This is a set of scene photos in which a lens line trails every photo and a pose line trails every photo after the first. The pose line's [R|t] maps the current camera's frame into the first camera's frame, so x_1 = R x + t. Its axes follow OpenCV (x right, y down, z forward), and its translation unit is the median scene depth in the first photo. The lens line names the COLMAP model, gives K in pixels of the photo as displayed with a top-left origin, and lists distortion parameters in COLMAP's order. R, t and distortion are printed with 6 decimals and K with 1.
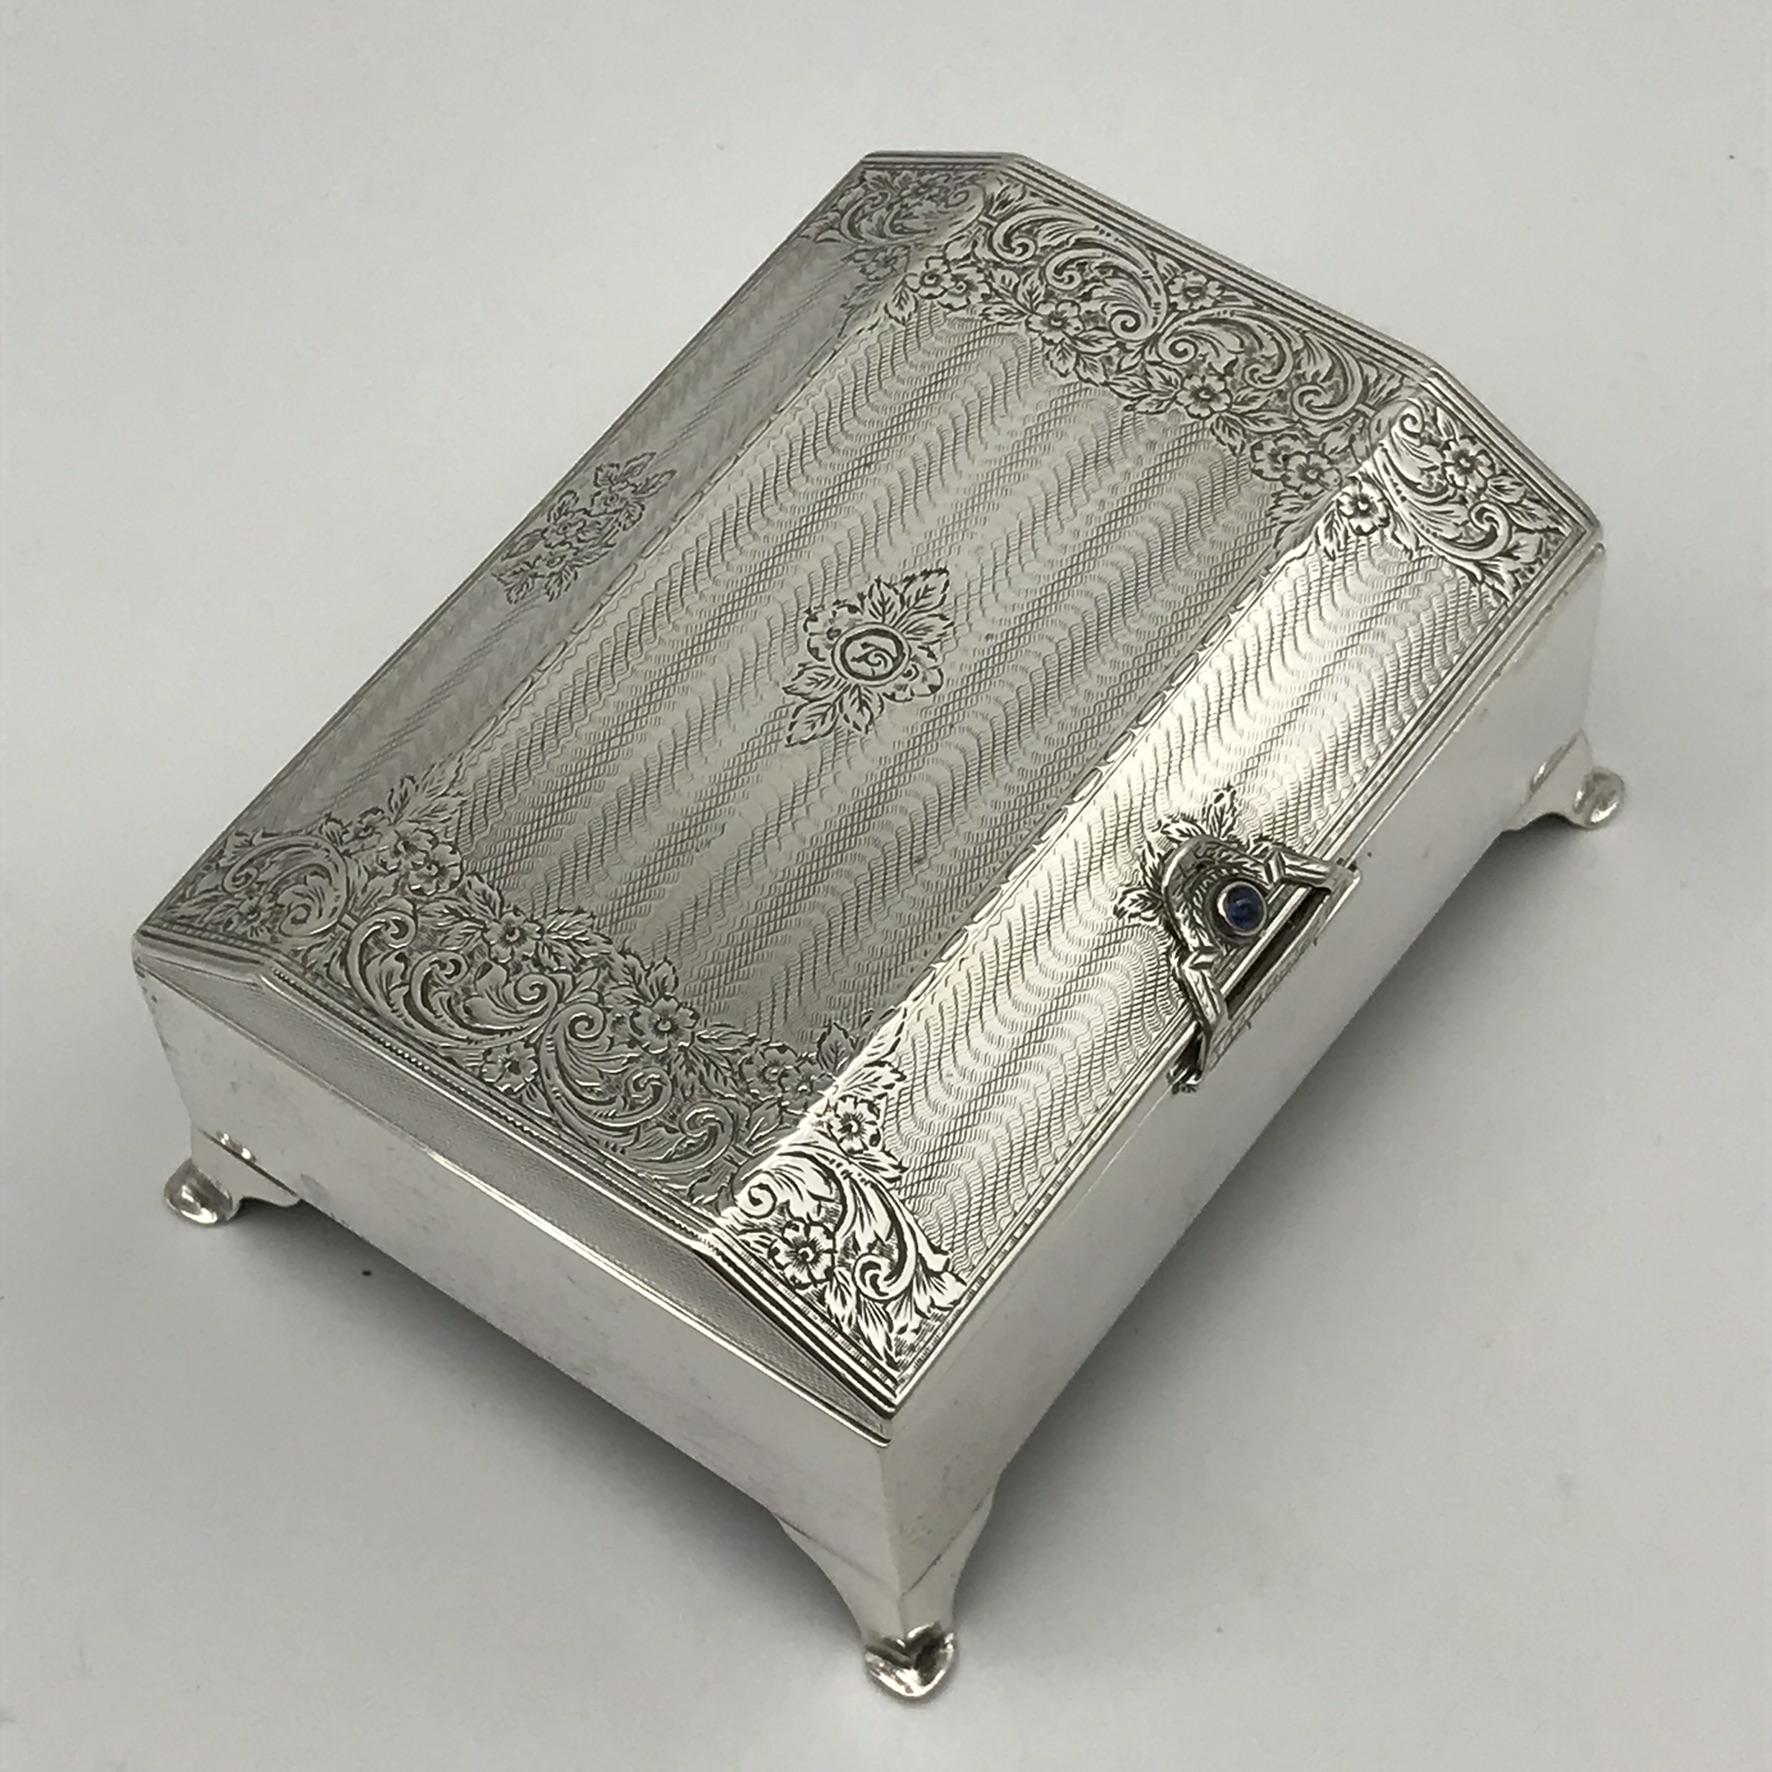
lens RADIAL K [[4257.3, 0, 886.0], [0, 4257.3, 886.0], [0, 0, 1]] dist [0.088199, 0.372056]
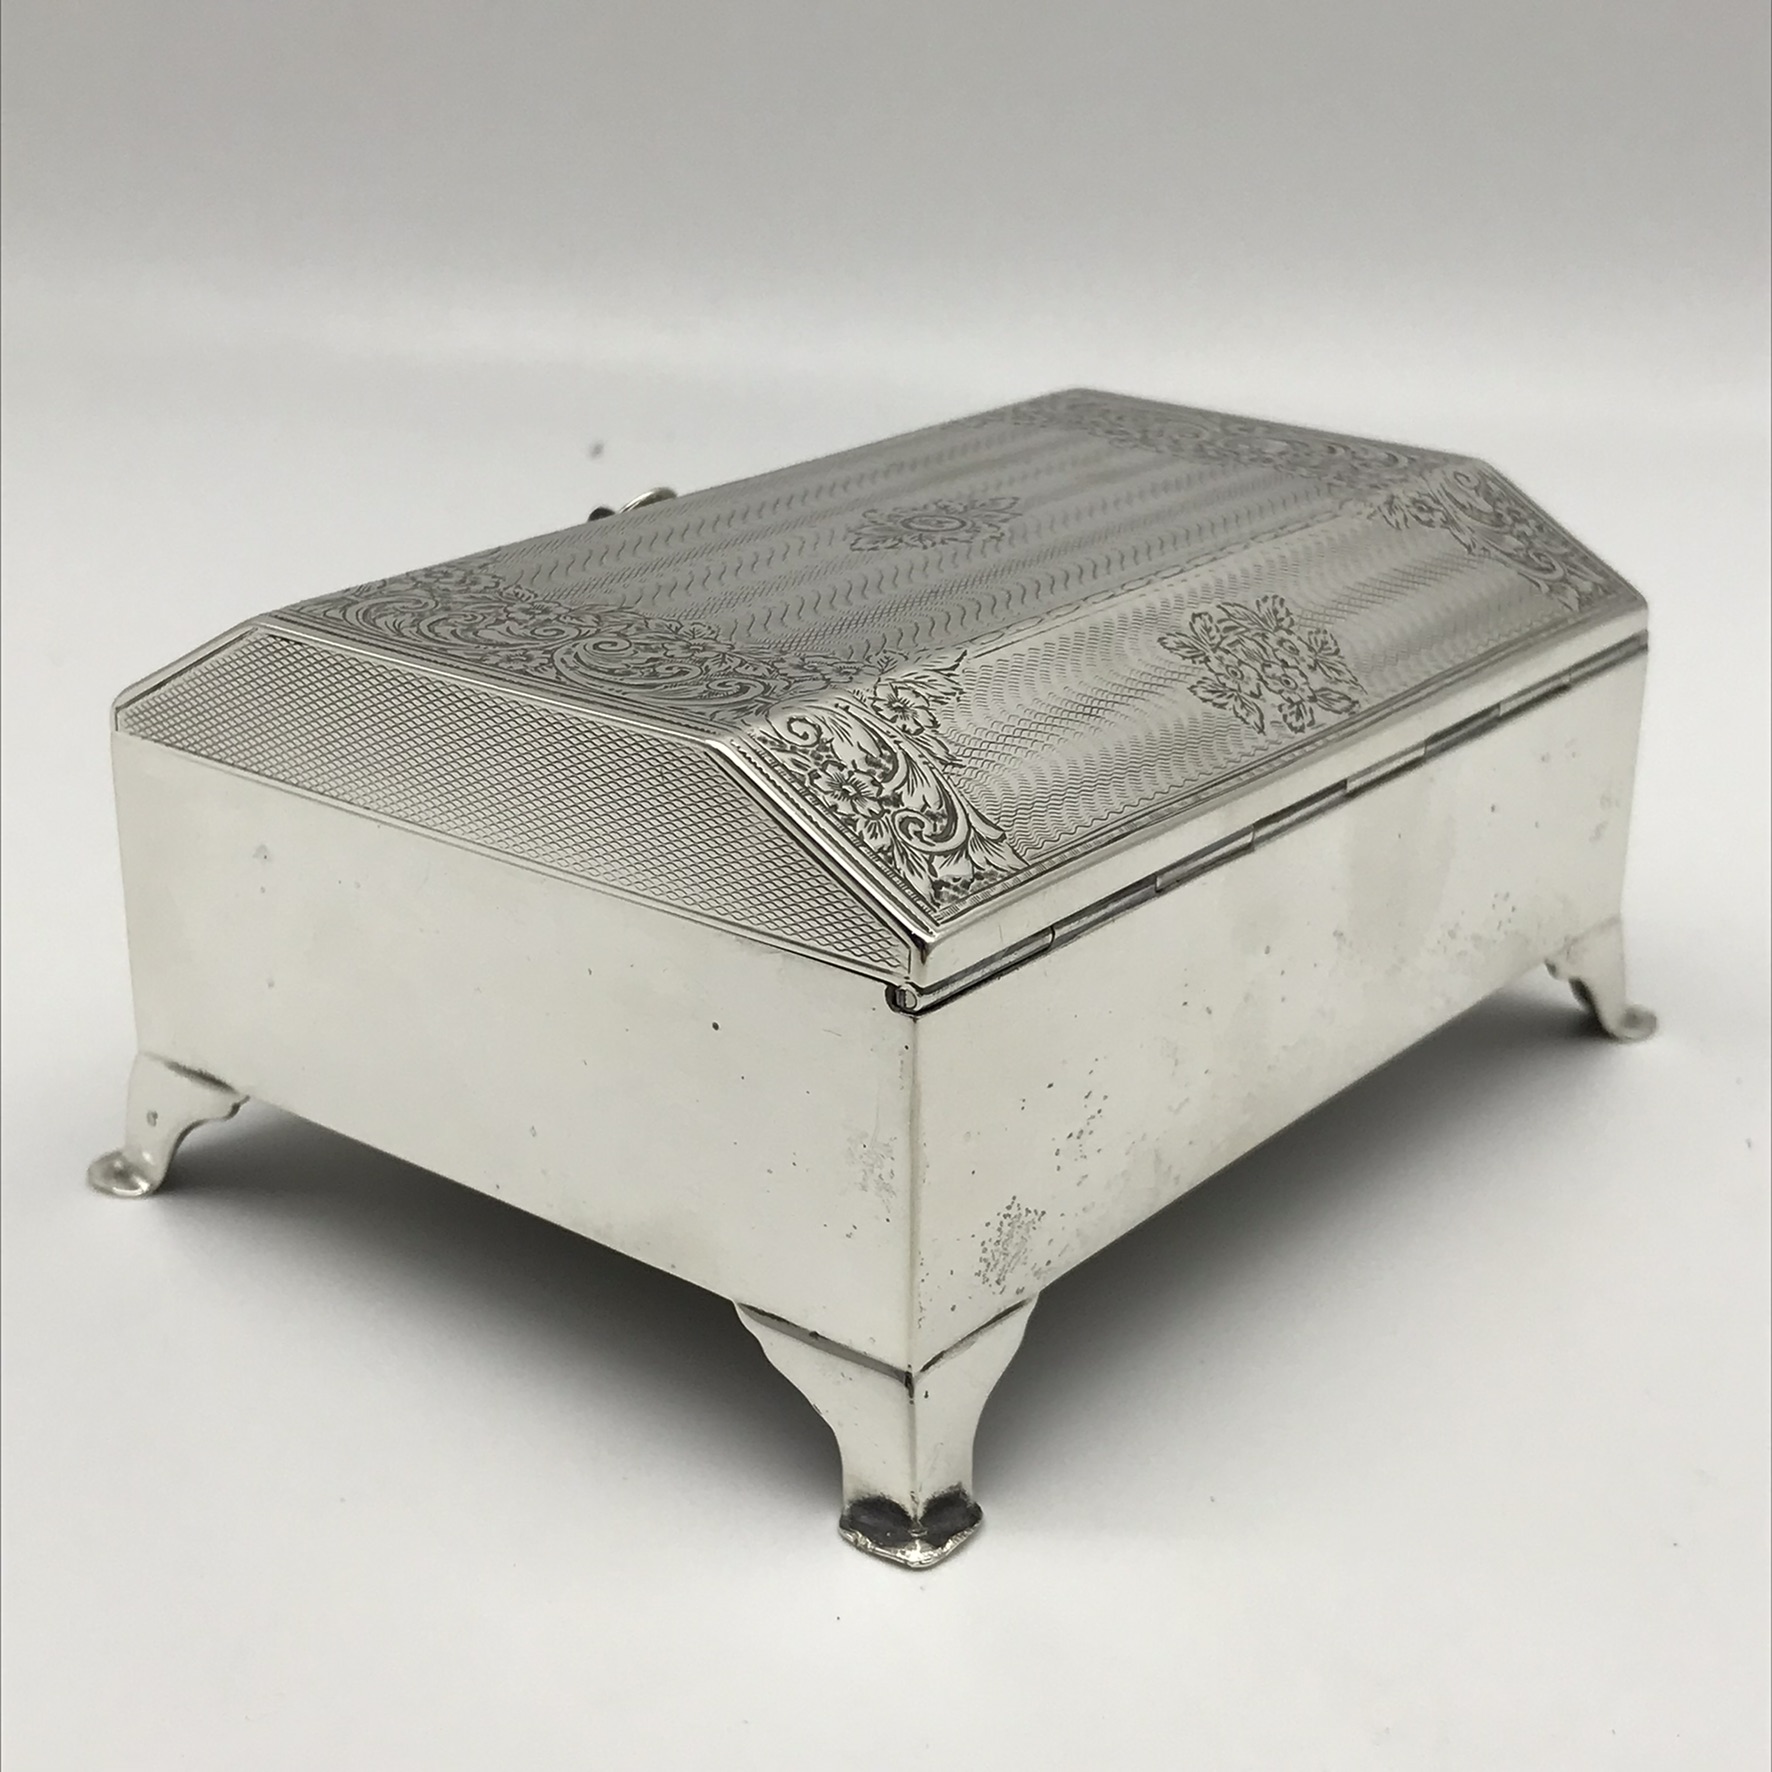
lens RADIAL K [[2902.0, 0, 886.0], [0, 2902.0, 886.0], [0, 0, 1]] dist [0.276218, -1.781992]
pose [[-0.997787, 0.040111, 0.053028, -0.024699], [0.059902, 0.196195, 0.978733, -0.702067], [0.028854, 0.979744, -0.198164, 1.228994]]
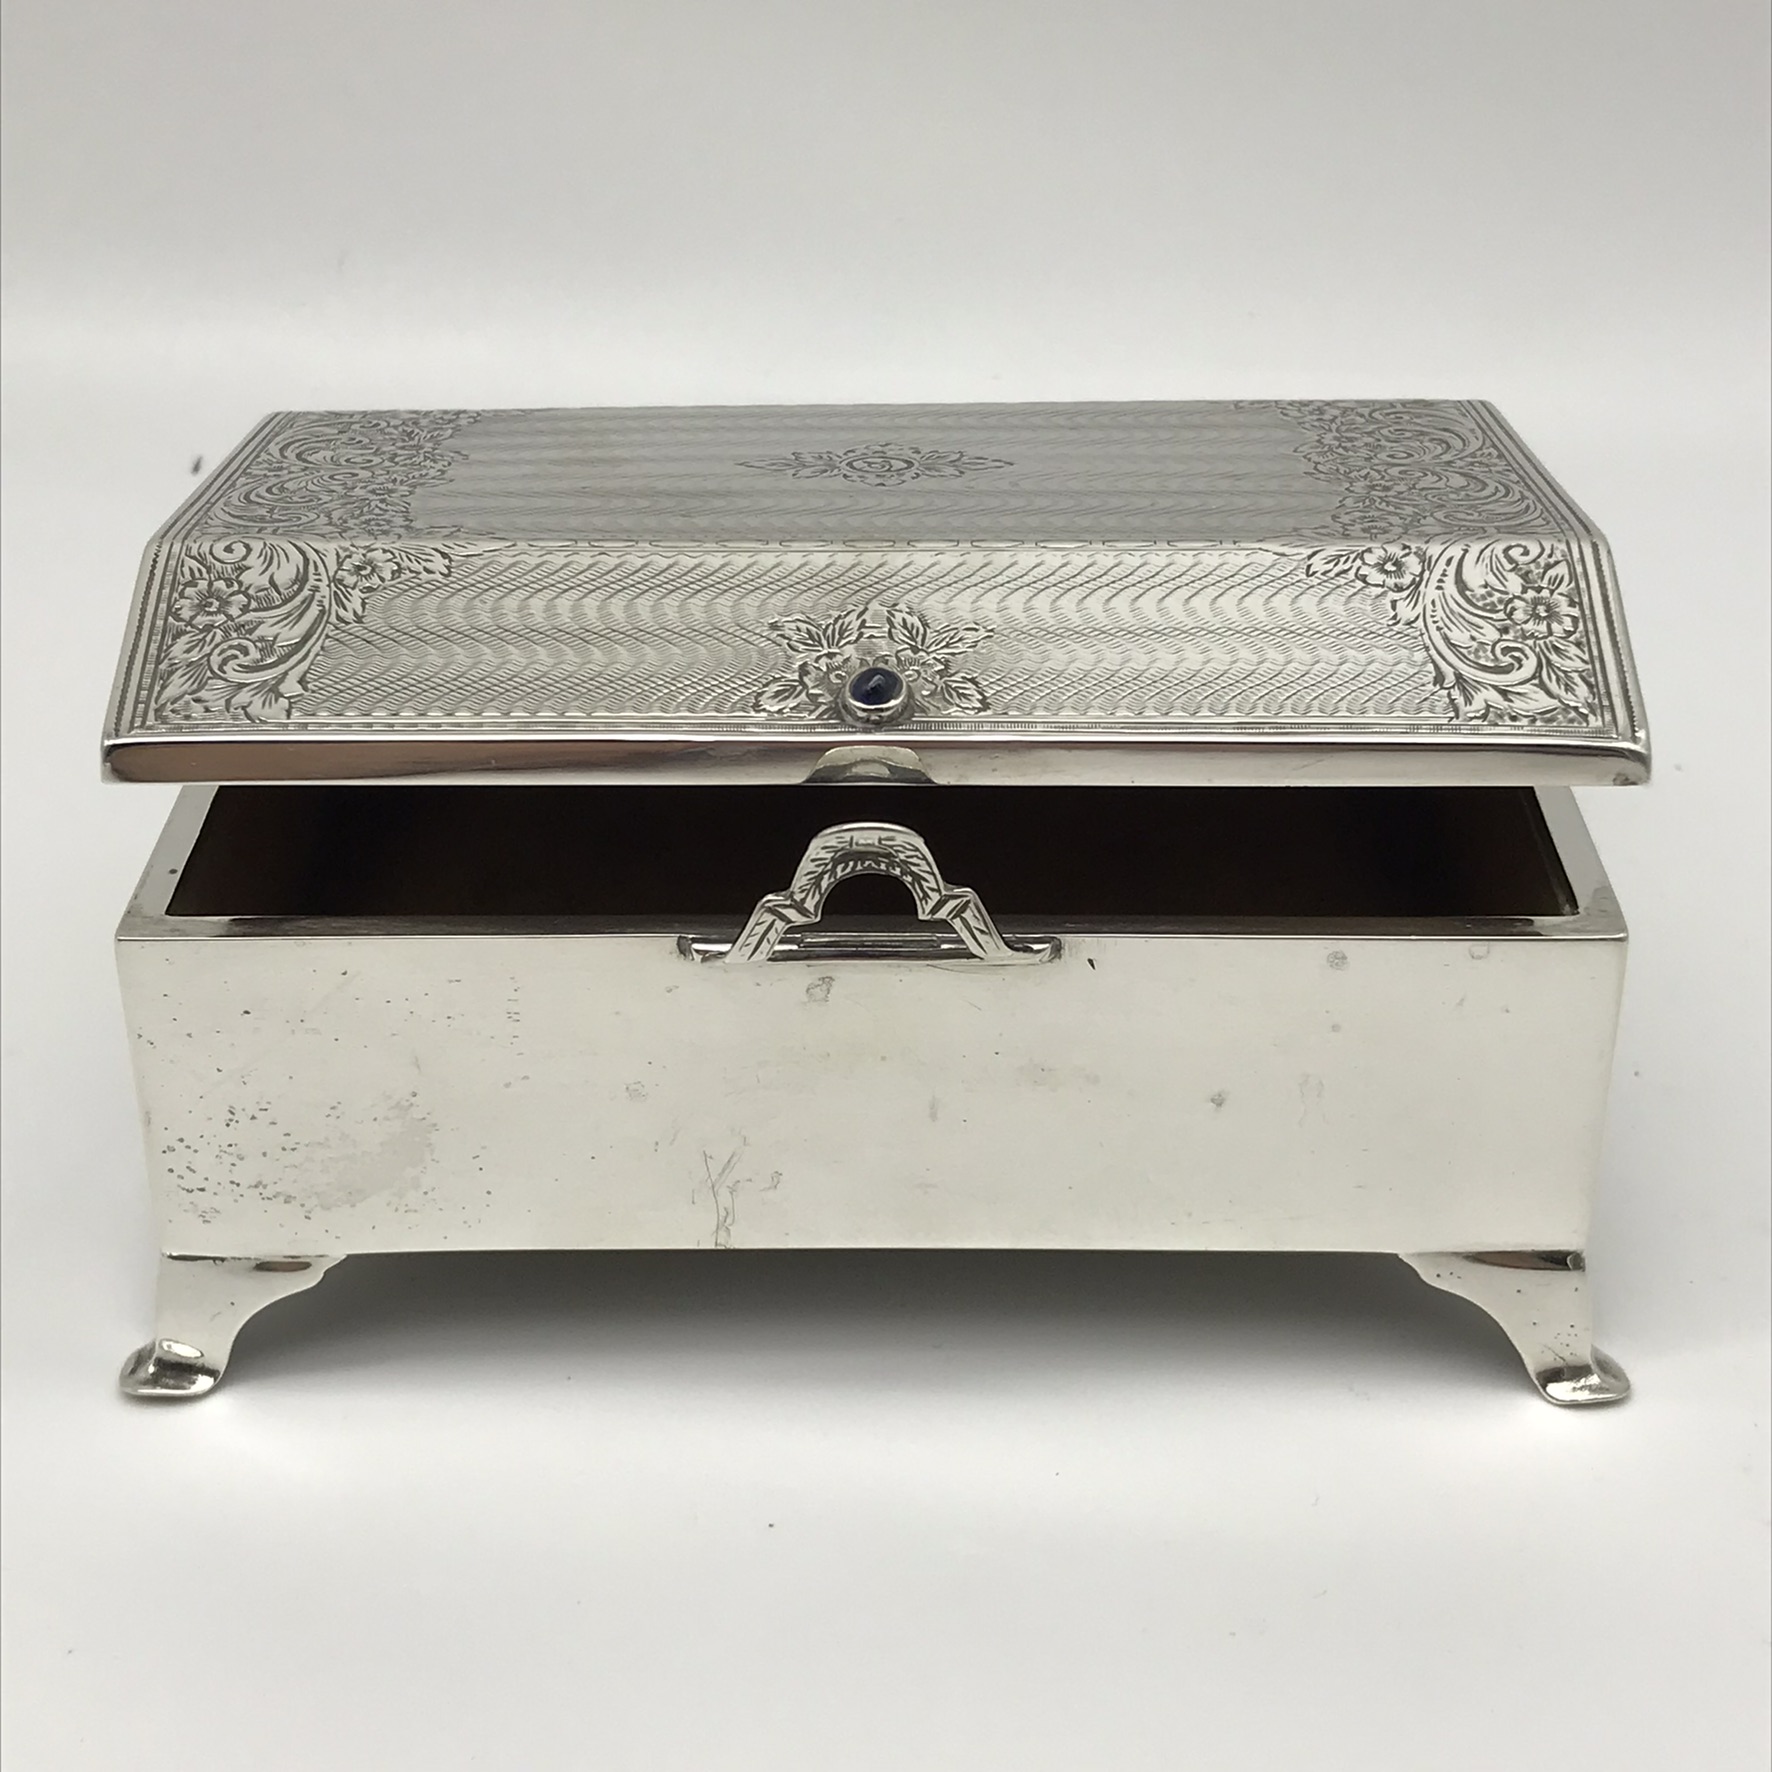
lens RADIAL K [[2902.0, 0, 886.0], [0, 2902.0, 886.0], [0, 0, 1]] dist [0.276218, -1.781992]
pose [[0.593569, 0.361594, -0.718975, 0.506572], [-0.692900, 0.684028, -0.228024, 0.159786], [0.409348, 0.633526, 0.656566, 0.639696]]
